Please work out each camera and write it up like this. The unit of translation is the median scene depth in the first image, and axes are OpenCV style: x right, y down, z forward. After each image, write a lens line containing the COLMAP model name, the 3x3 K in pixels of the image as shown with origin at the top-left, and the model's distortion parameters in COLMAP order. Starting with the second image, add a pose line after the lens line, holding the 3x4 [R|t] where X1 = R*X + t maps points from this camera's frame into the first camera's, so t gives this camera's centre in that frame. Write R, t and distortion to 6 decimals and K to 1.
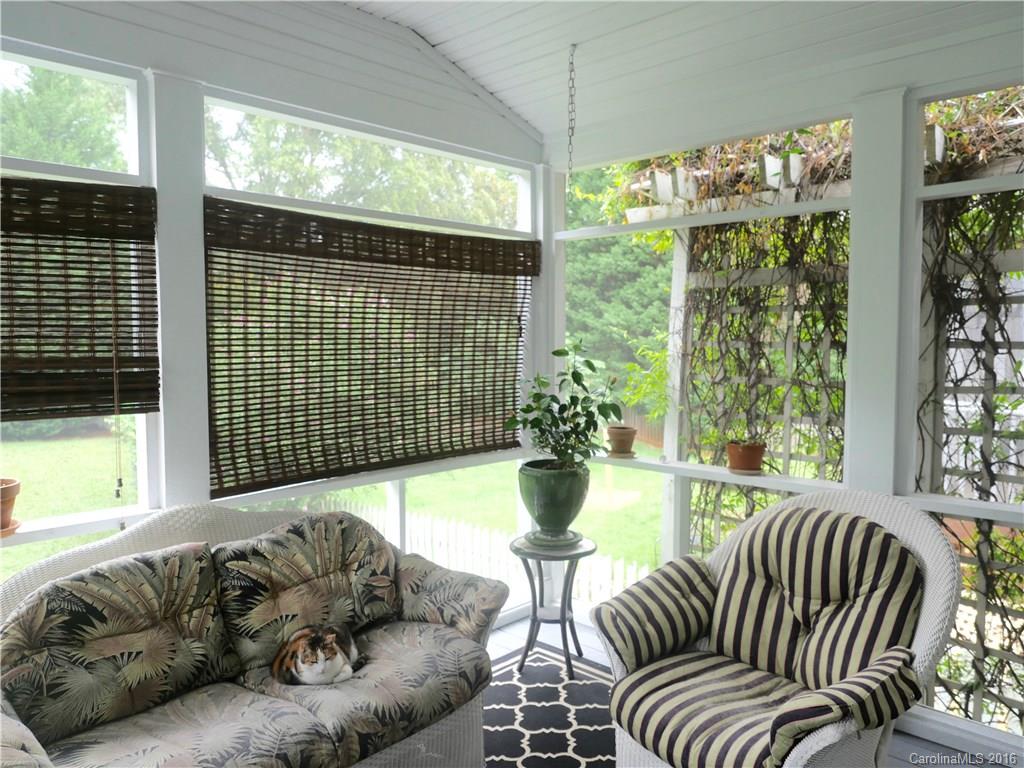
lens RADIAL K [[746.1, 0, 511.2], [0, 746.1, 374.5], [0, 0, 1]] dist [-0.010630, 0.006810]
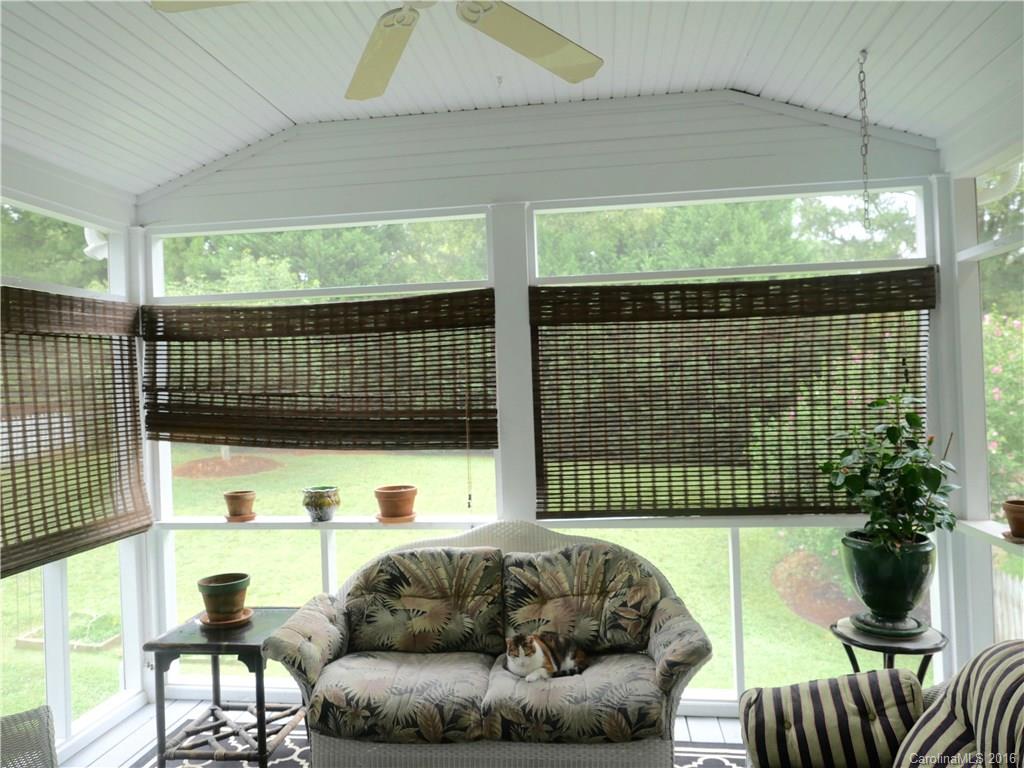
lens RADIAL K [[746.1, 0, 511.2], [0, 746.1, 374.5], [0, 0, 1]] dist [-0.010630, 0.006810]
pose [[0.589339, -0.025787, -0.807474, 0.667079], [-0.009342, 0.999206, -0.038728, -0.034516], [0.807832, 0.030367, 0.588630, 0.210177]]
